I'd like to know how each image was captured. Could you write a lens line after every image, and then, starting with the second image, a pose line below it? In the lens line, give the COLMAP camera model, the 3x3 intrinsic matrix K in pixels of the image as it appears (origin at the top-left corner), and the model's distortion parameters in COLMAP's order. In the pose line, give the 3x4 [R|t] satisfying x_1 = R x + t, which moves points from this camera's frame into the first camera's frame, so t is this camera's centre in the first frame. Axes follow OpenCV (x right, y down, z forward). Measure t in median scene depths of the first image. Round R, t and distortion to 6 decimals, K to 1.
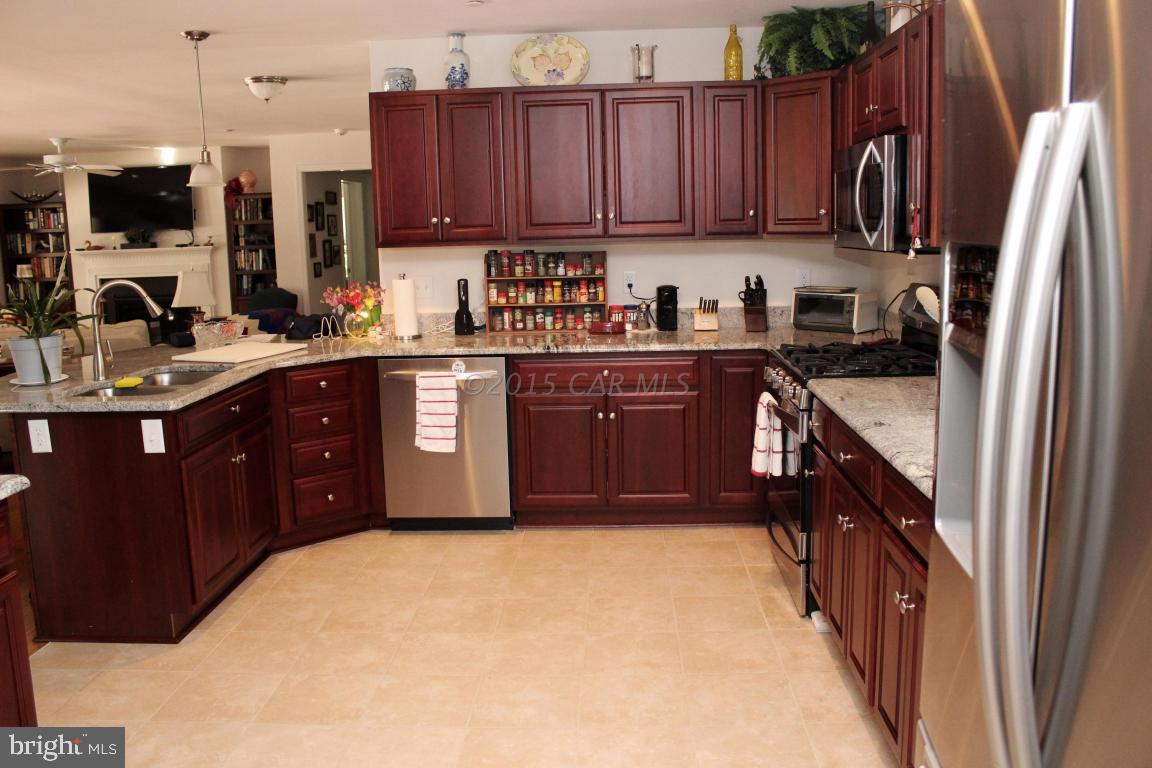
lens RADIAL K [[967.0, 0, 576.0], [0, 967.0, 384.0], [0, 0, 1]] dist [-0.169646, 0.149938]
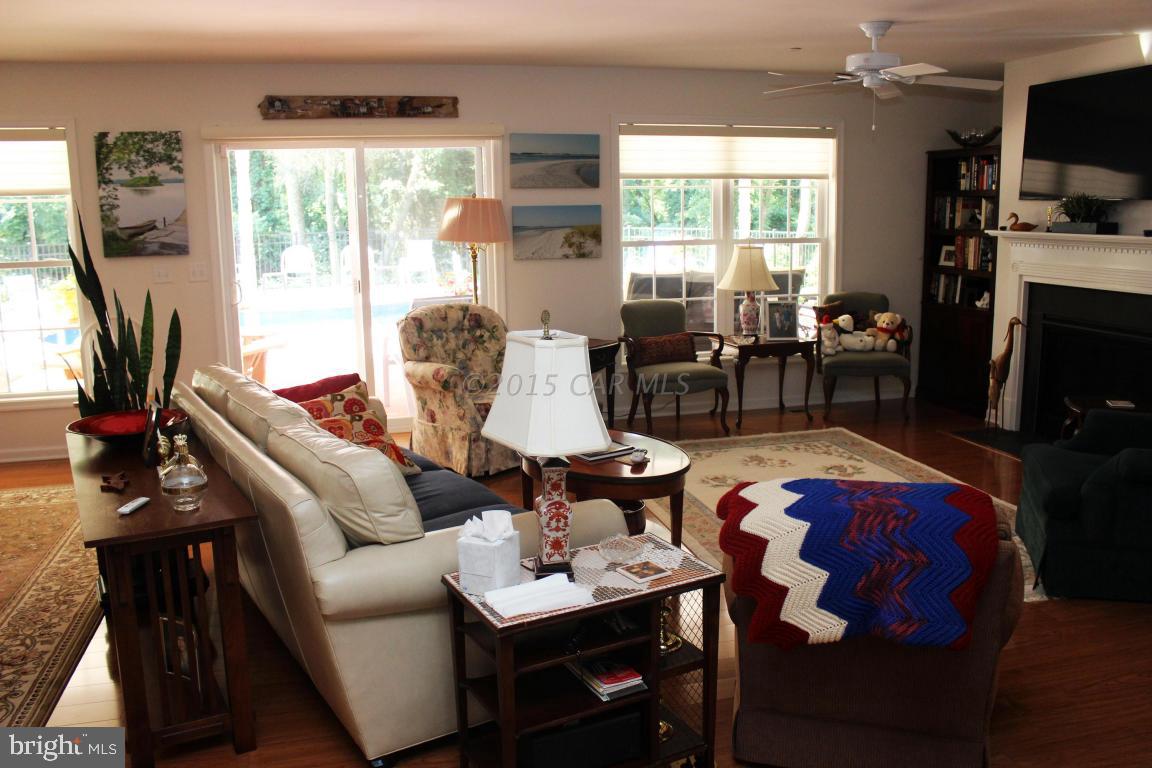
lens RADIAL K [[967.0, 0, 576.0], [0, 967.0, 384.0], [0, 0, 1]] dist [-0.169646, 0.149938]
pose [[0.295415, 0.189973, -0.936291, -0.050144], [-0.149730, 0.977126, 0.151016, -0.097059], [0.943563, 0.095578, 0.317103, 0.571053]]
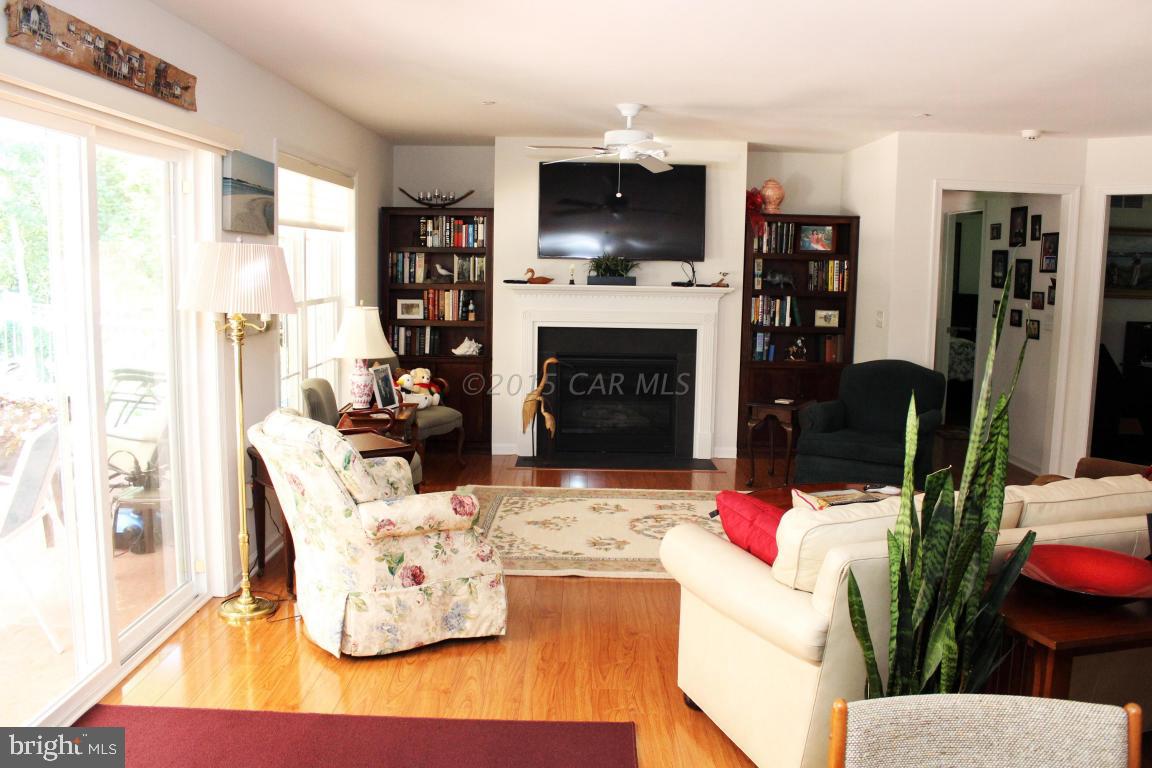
lens RADIAL K [[967.0, 0, 576.0], [0, 967.0, 384.0], [0, 0, 1]] dist [-0.169646, 0.149938]
pose [[0.997893, 0.033509, 0.055562, -0.521269], [-0.031351, 0.998737, -0.039254, -0.046386], [-0.056807, 0.037429, 0.997683, 0.318327]]
